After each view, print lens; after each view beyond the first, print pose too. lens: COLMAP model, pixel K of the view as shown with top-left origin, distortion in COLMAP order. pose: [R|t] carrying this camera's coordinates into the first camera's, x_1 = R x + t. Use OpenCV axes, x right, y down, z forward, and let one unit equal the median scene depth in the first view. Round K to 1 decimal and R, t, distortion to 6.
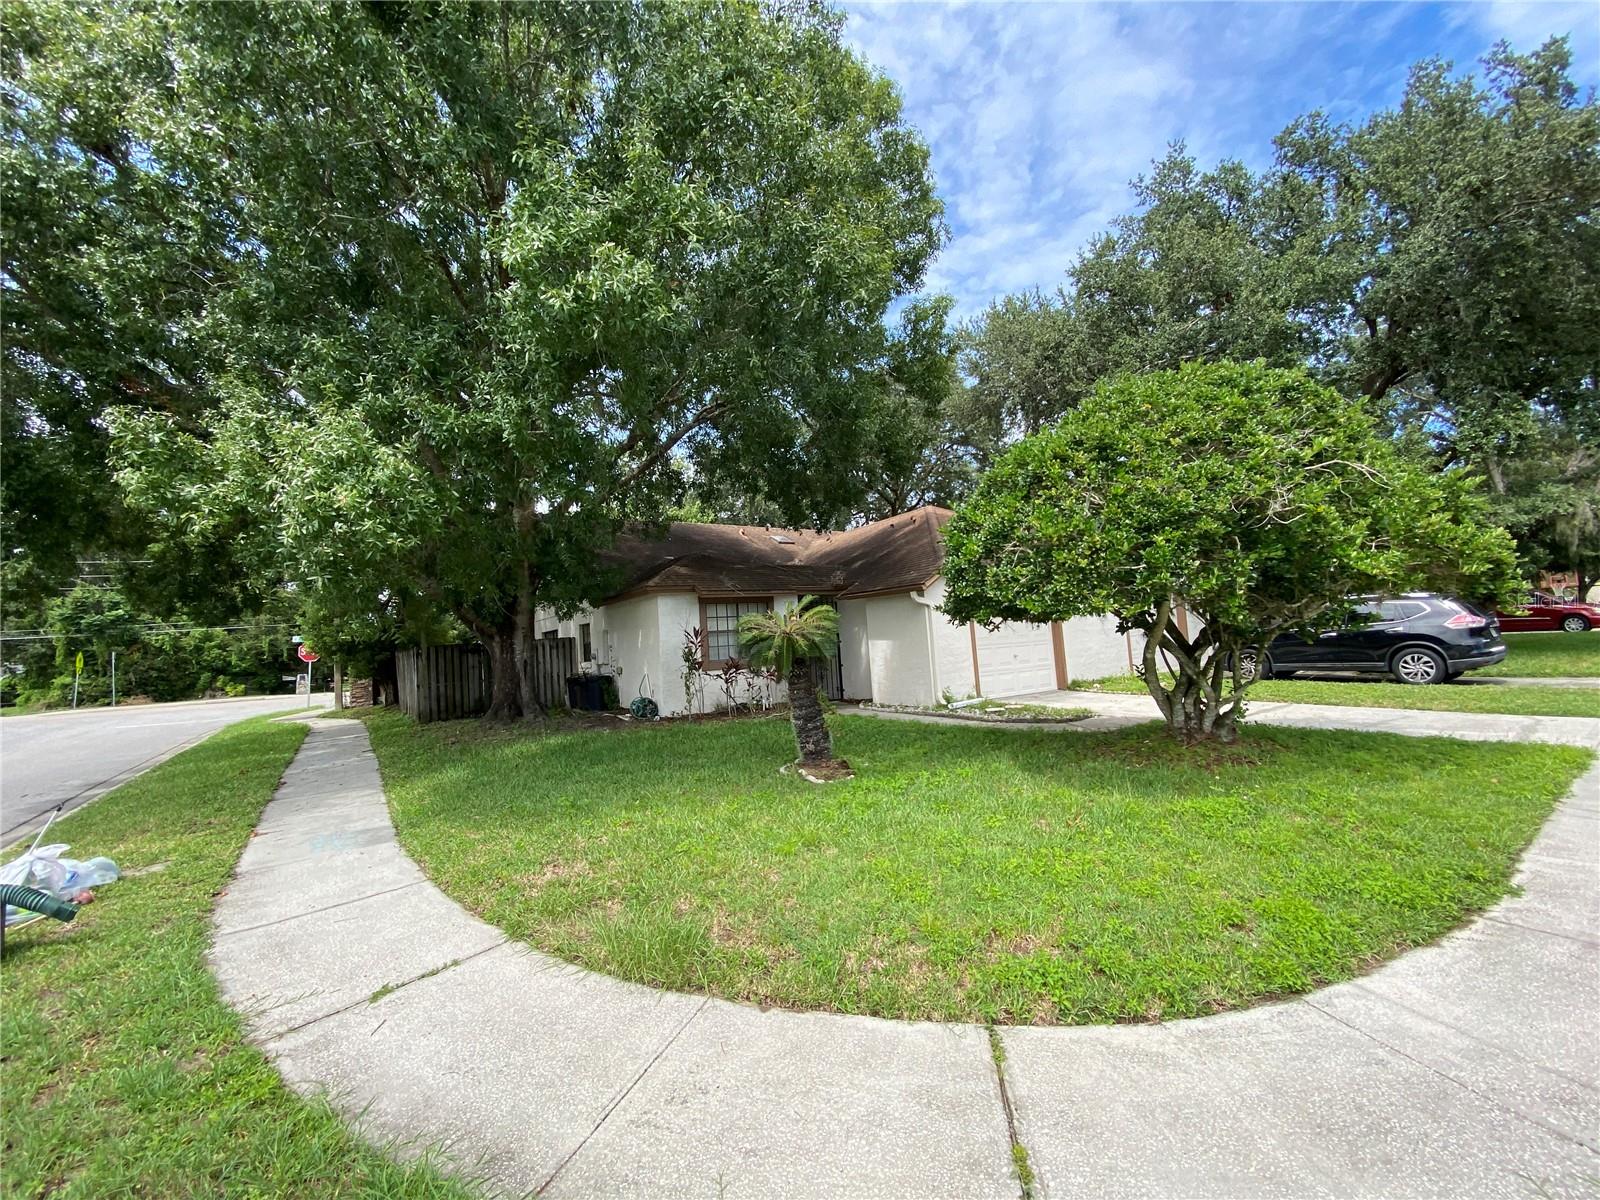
lens RADIAL K [[649.9, 0, 799.6], [0, 649.9, 602.5], [0, 0, 1]] dist [0.027950, -0.023813]
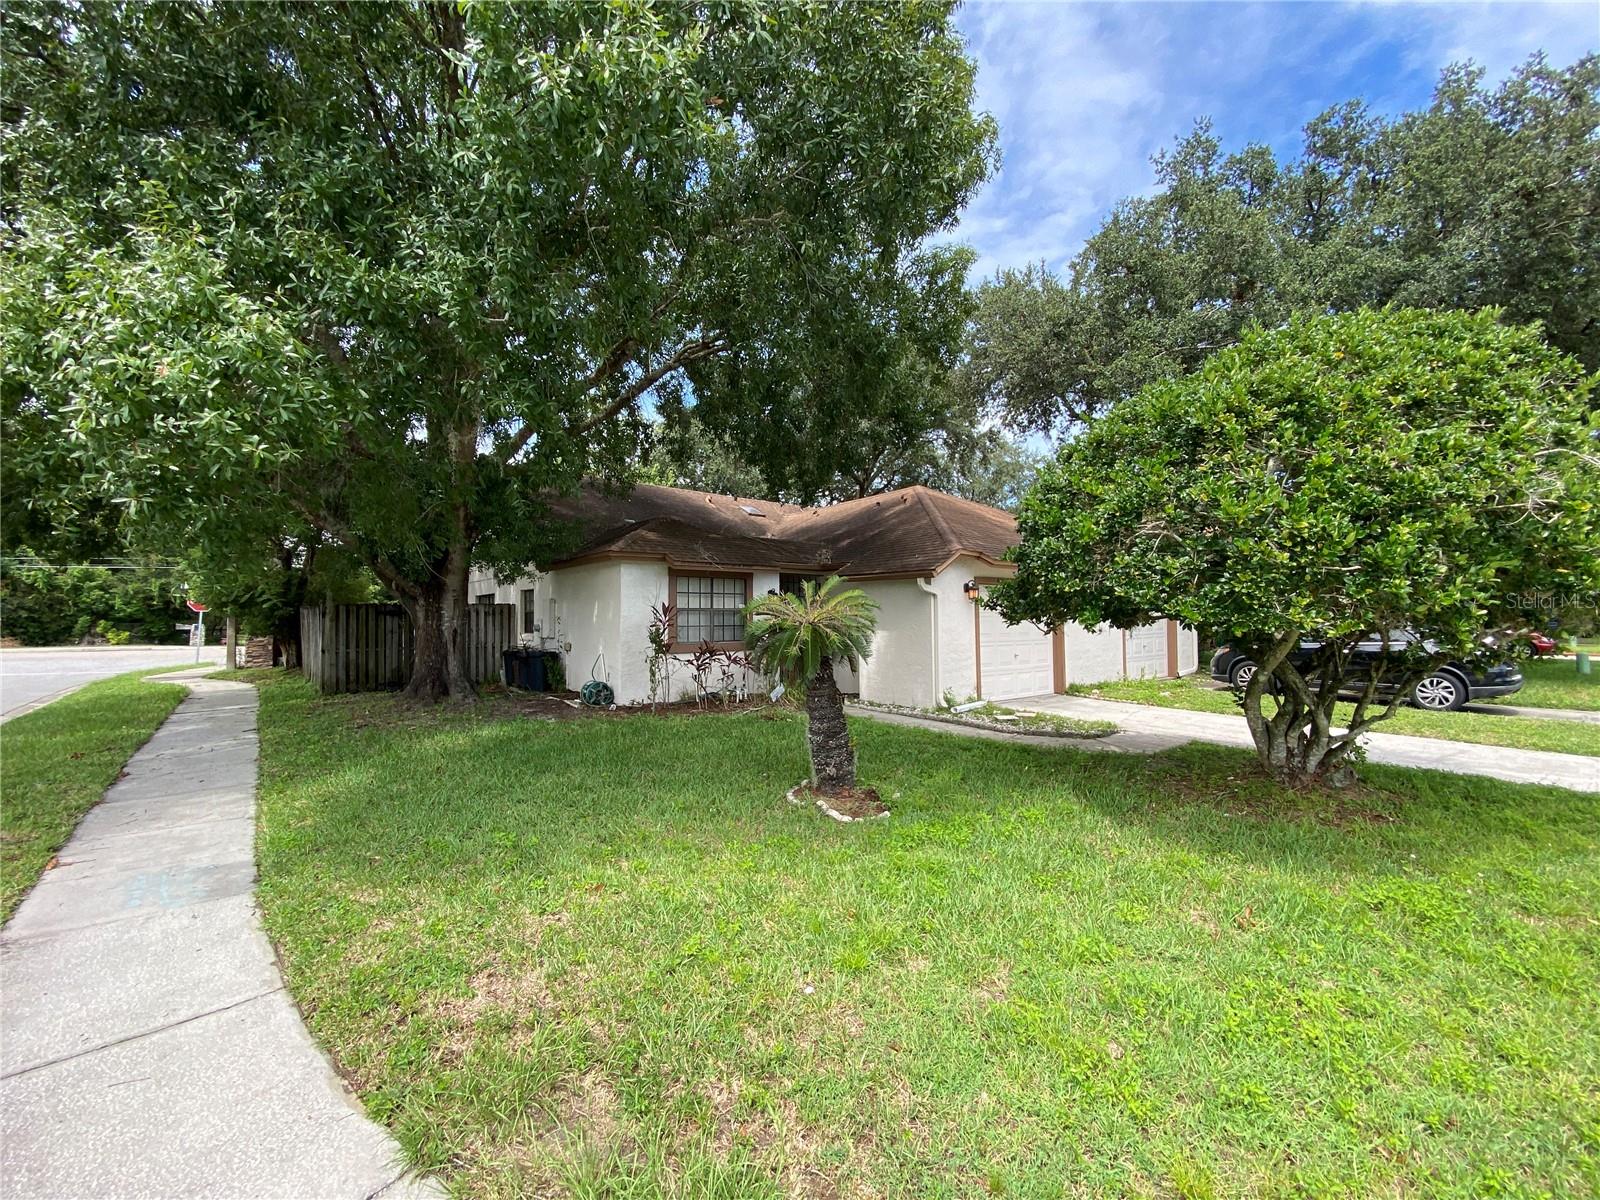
lens RADIAL K [[653.3, 0, 800.0], [0, 653.3, 600.0], [0, 0, 1]] dist [0.016386, -0.019175]
pose [[0.994397, 0.061873, 0.085708, -0.052918], [-0.064352, 0.997576, 0.026464, 0.000182], [-0.083863, -0.031831, 0.995969, 0.122000]]
